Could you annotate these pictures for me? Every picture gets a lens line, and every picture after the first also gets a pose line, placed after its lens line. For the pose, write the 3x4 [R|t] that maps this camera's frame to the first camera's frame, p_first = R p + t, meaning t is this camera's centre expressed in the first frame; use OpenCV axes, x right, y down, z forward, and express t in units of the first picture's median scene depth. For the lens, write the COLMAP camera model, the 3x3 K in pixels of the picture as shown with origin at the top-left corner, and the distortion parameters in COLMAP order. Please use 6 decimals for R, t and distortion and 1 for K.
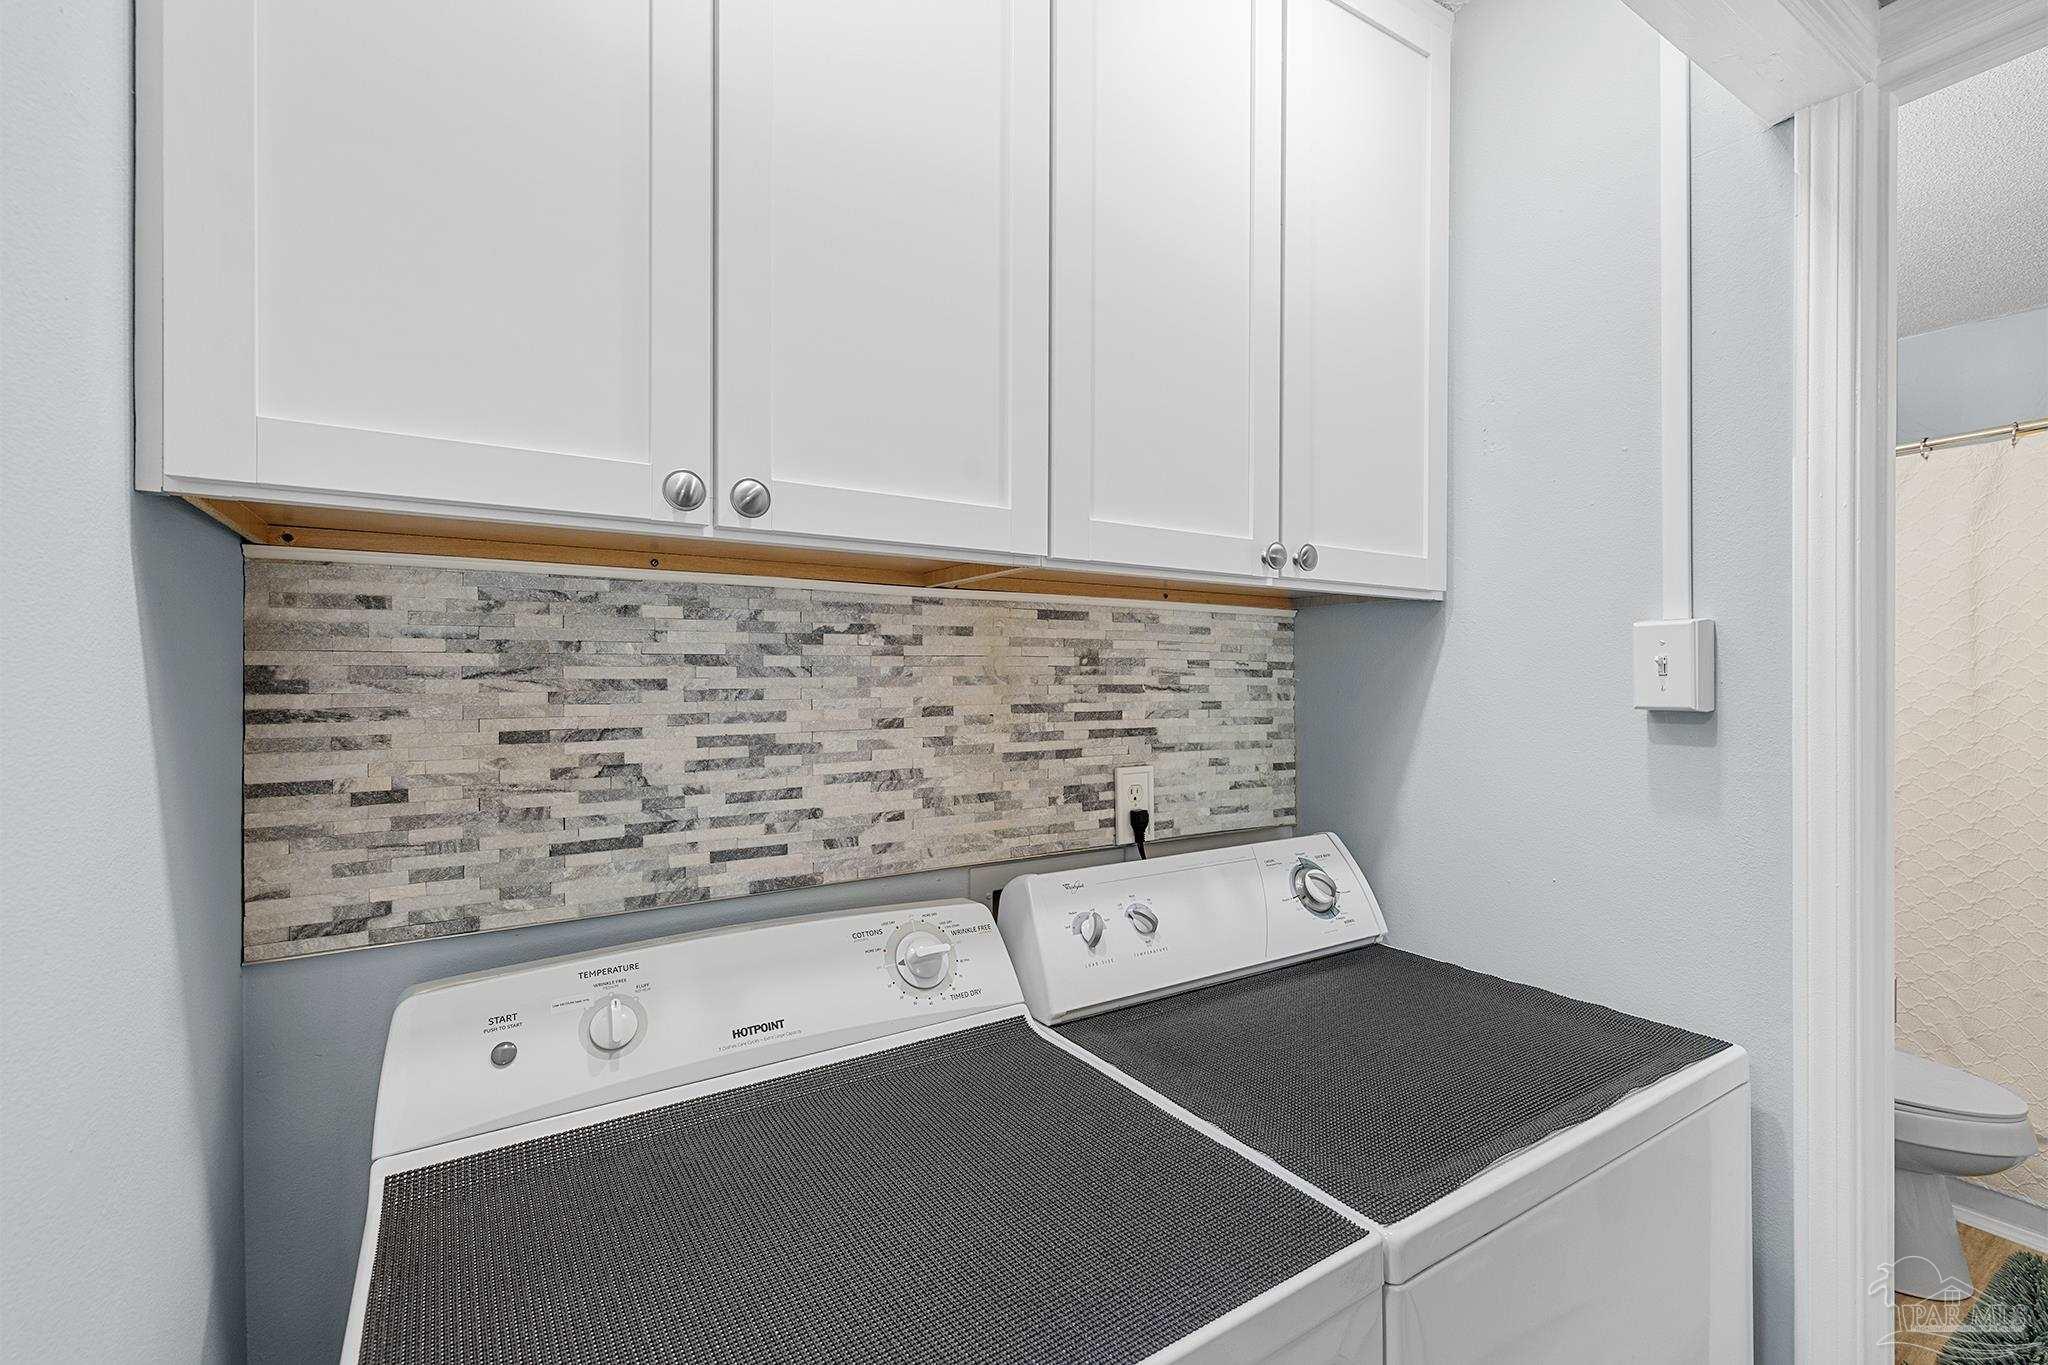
lens RADIAL K [[867.4, 0, 1020.1], [0, 867.4, 679.8], [0, 0, 1]] dist [-0.000437, 0.001945]
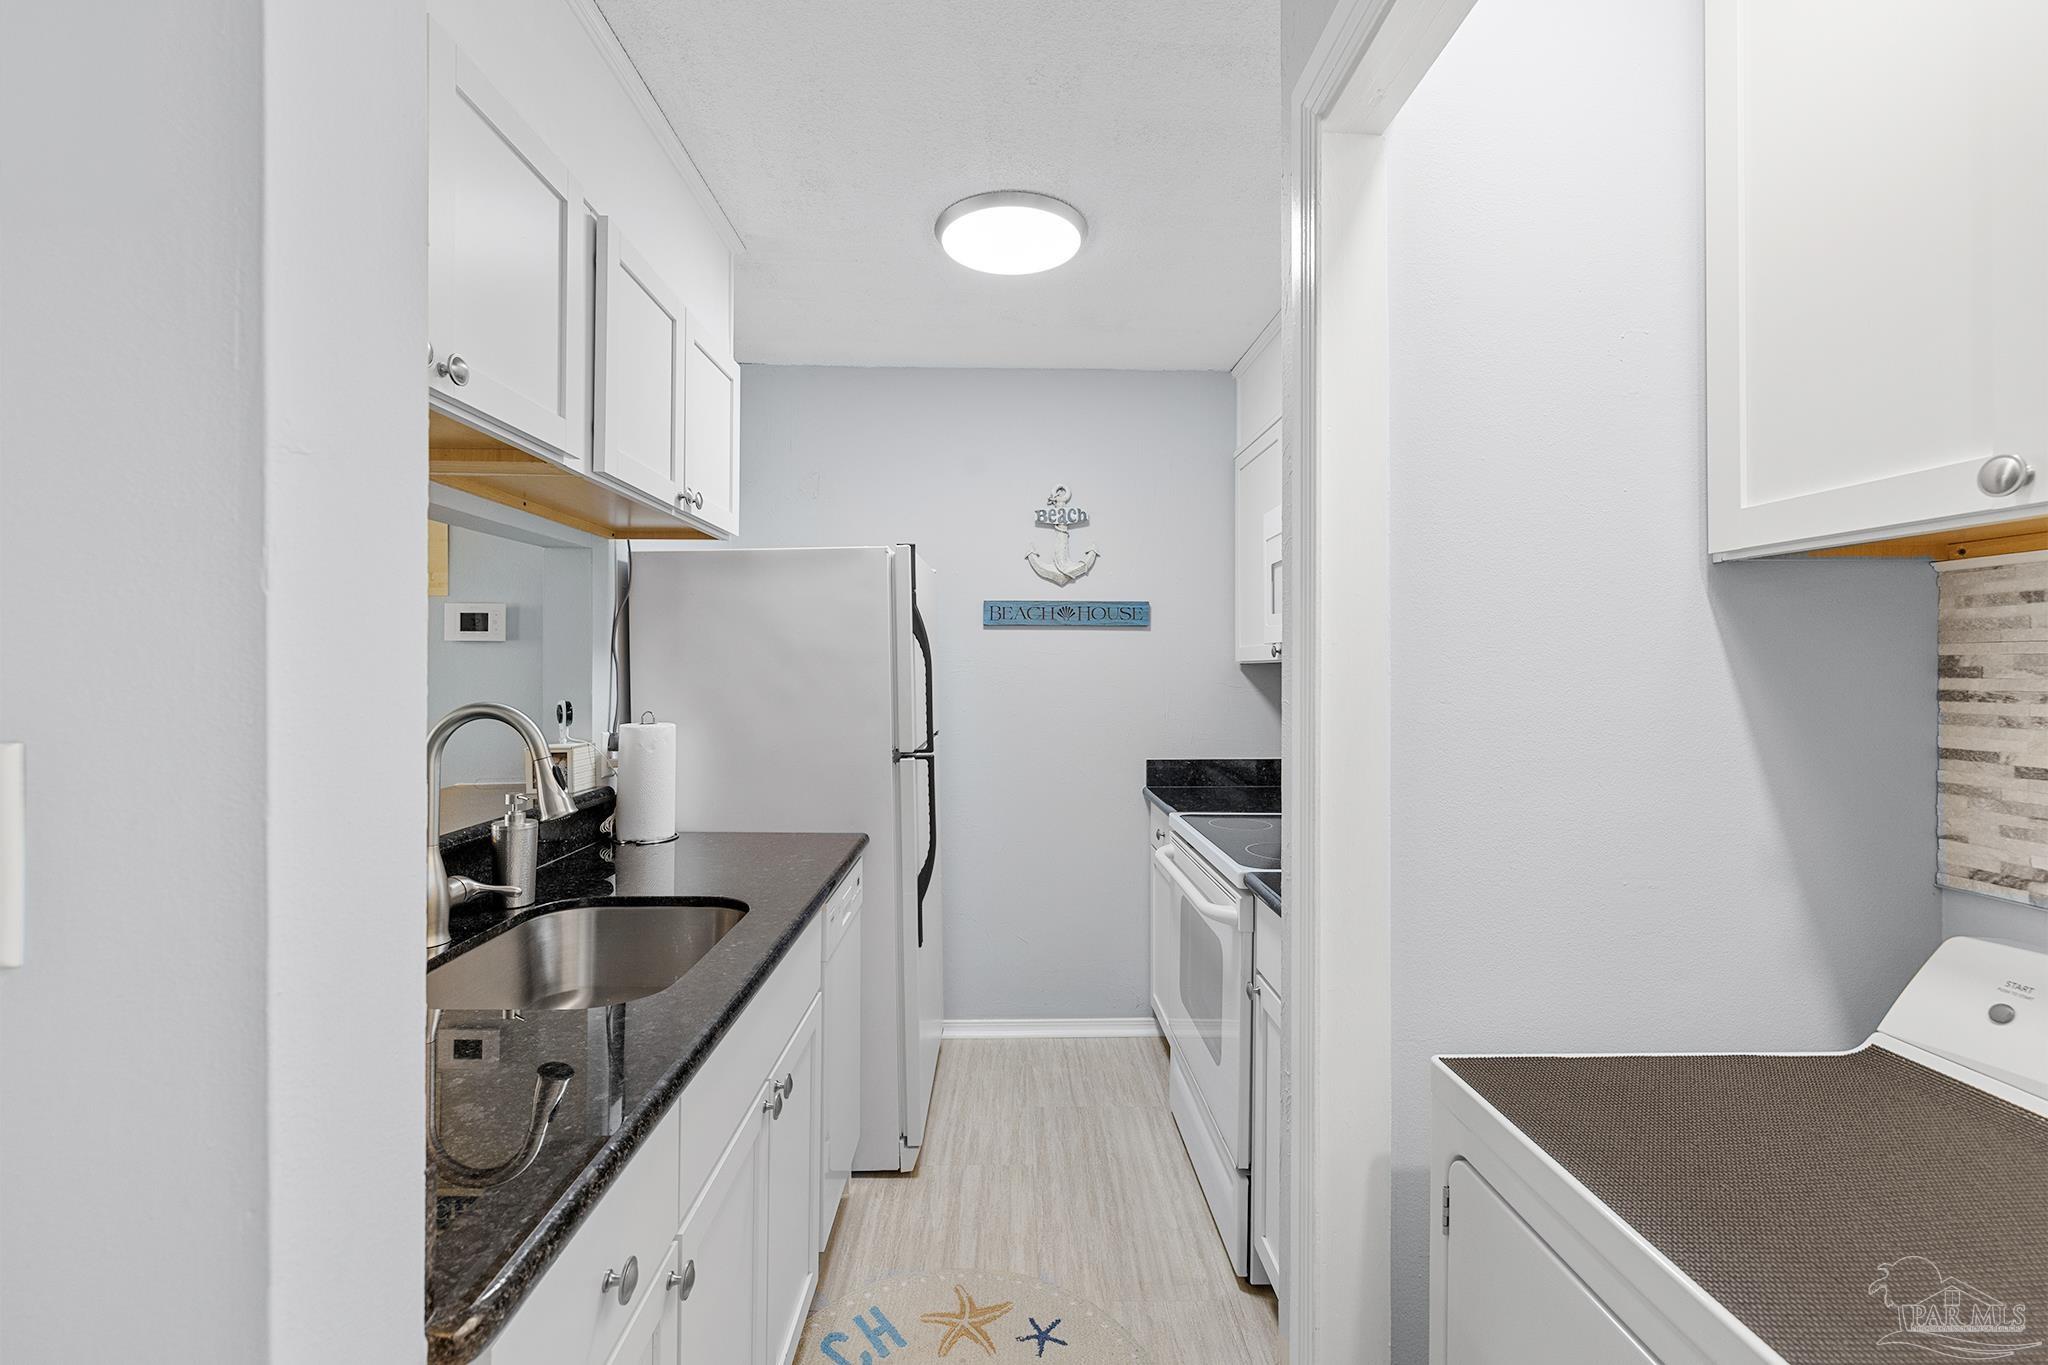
lens RADIAL K [[867.4, 0, 1025.7], [0, 867.4, 662.2], [0, 0, 1]] dist [-0.000437, 0.001945]
pose [[-0.514147, -0.002370, -0.857699, 0.659494], [0.003023, 0.999985, -0.004576, -0.003461], [0.857697, -0.004946, -0.514132, 0.356022]]
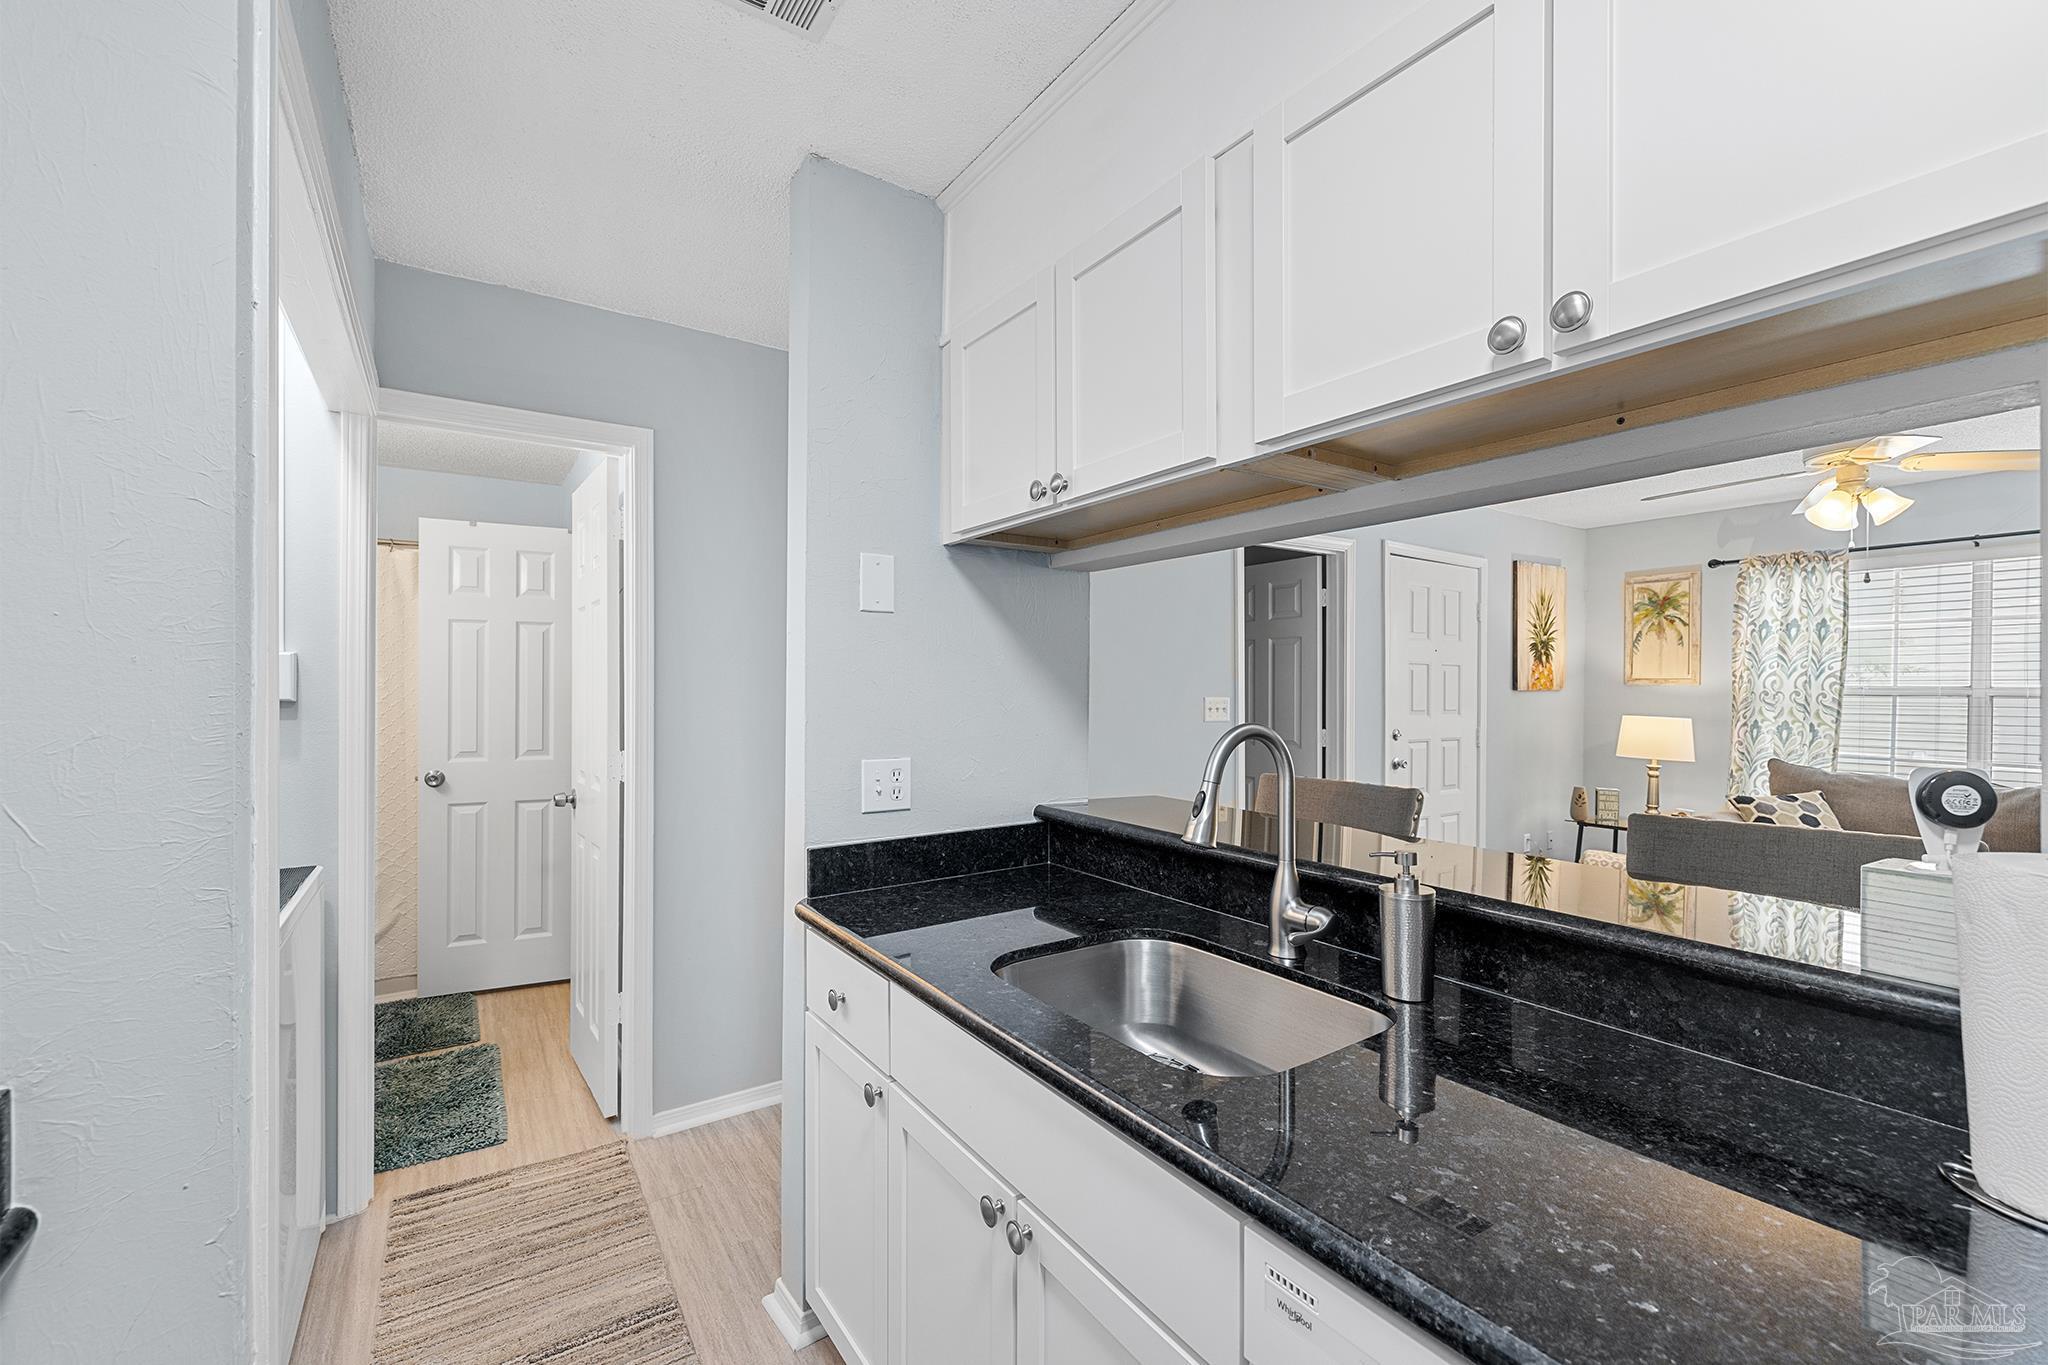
lens RADIAL K [[867.4, 0, 1021.2], [0, 867.4, 687.3], [0, 0, 1]] dist [-0.000437, 0.001945]
pose [[-0.016099, 0.002456, 0.999867, -1.066610], [-0.007814, 0.999966, -0.002582, 0.000999], [-0.999840, -0.007854, -0.016079, -0.508296]]
